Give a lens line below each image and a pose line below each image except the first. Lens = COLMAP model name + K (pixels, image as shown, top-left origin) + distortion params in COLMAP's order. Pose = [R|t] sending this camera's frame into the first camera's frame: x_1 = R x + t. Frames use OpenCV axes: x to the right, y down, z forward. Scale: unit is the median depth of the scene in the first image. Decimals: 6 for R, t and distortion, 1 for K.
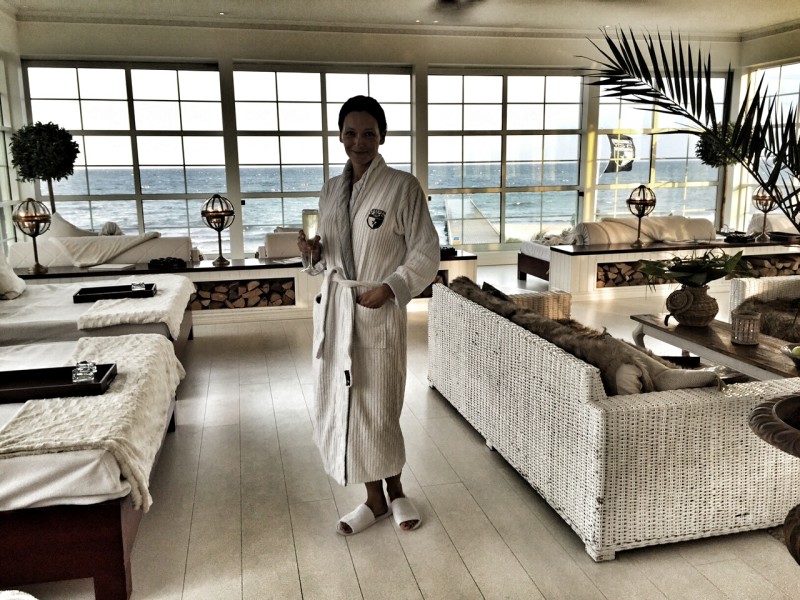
lens RADIAL K [[680.2, 0, 400.0], [0, 680.2, 300.0], [0, 0, 1]] dist [0.004163, 0.000868]
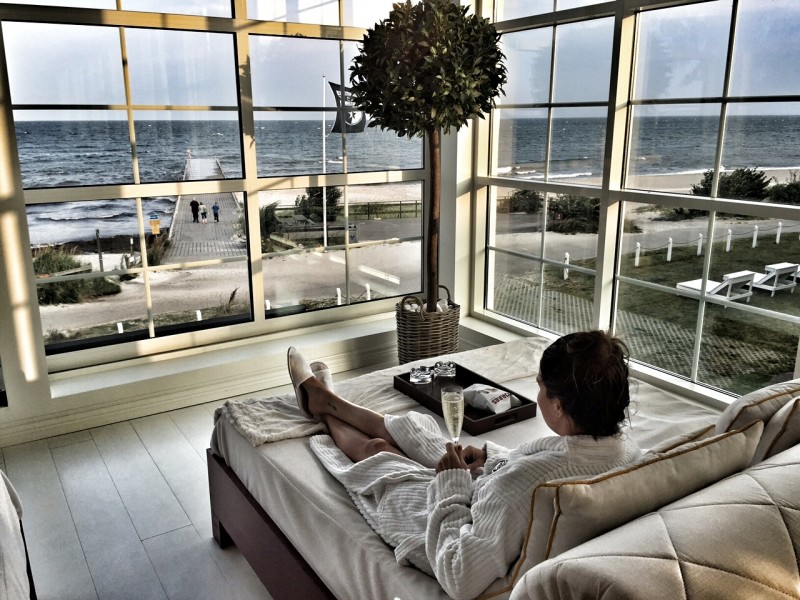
lens RADIAL K [[680.2, 0, 400.0], [0, 680.2, 300.0], [0, 0, 1]] dist [0.004163, 0.000868]
pose [[0.936831, -0.078992, 0.340745, 0.317784], [0.056774, 0.995588, 0.074707, -0.130649], [-0.345143, -0.050642, 0.937183, 0.636685]]
